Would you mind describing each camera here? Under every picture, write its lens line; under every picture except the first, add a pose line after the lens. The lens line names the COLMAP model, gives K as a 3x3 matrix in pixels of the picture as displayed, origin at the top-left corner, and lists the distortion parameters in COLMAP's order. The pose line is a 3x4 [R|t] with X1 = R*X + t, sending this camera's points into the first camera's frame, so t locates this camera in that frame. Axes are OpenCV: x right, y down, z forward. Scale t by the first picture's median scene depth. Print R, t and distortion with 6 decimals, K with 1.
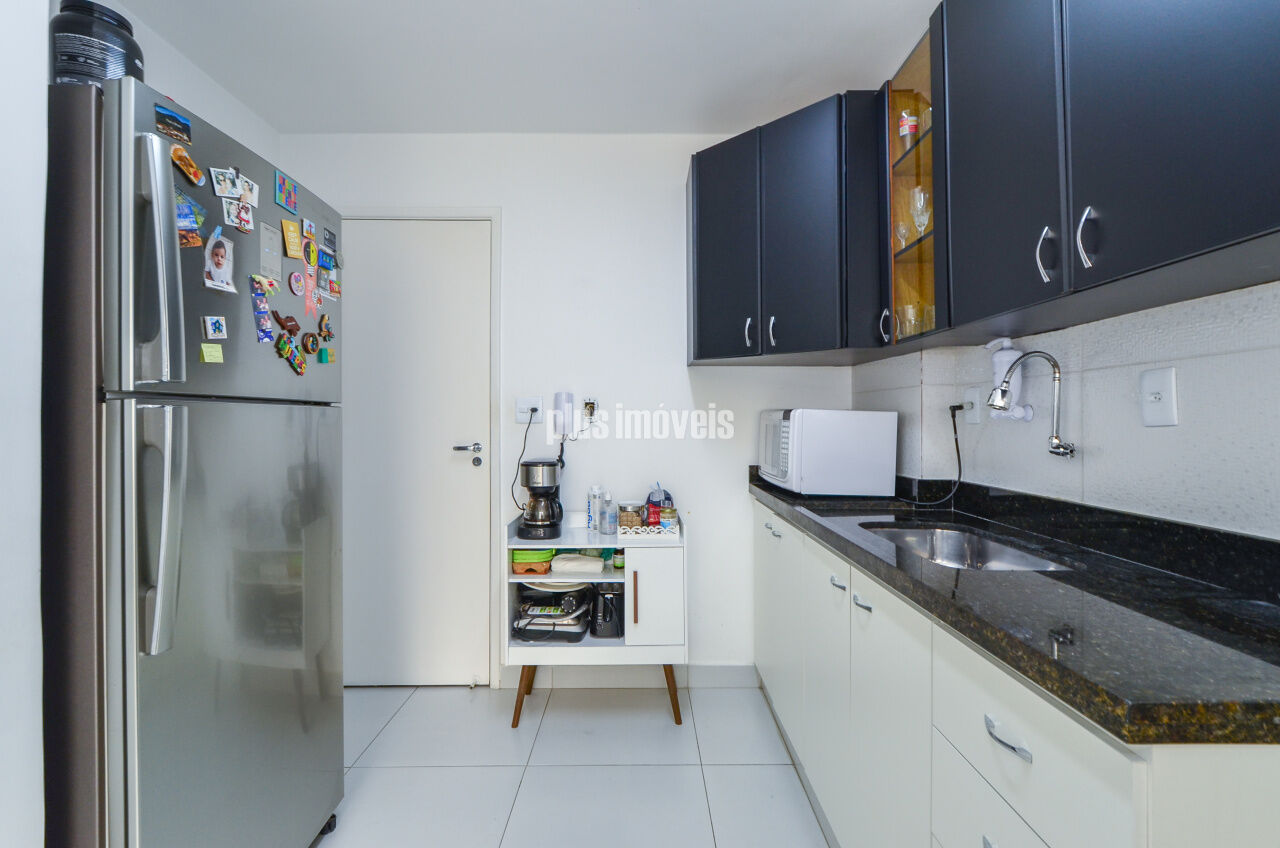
lens RADIAL K [[570.2, 0, 641.4], [0, 570.2, 418.3], [0, 0, 1]] dist [0.002255, -0.003445]
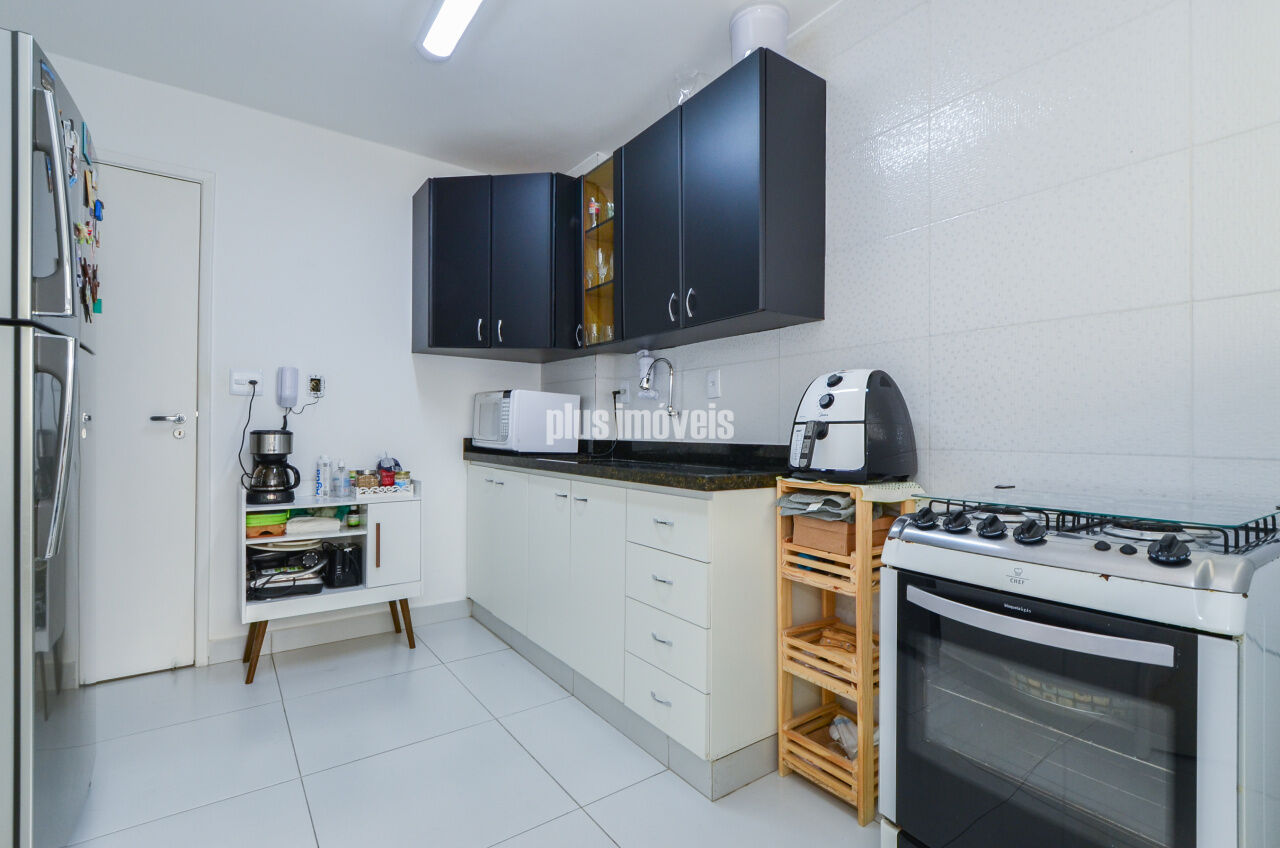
lens RADIAL K [[570.2, 0, 651.1], [0, 570.2, 426.7], [0, 0, 1]] dist [0.002255, -0.003445]
pose [[0.802939, 0.011377, 0.595952, -0.261204], [-0.013100, 0.999913, -0.001439, 0.065318], [-0.595917, -0.006651, 0.803019, -0.272183]]
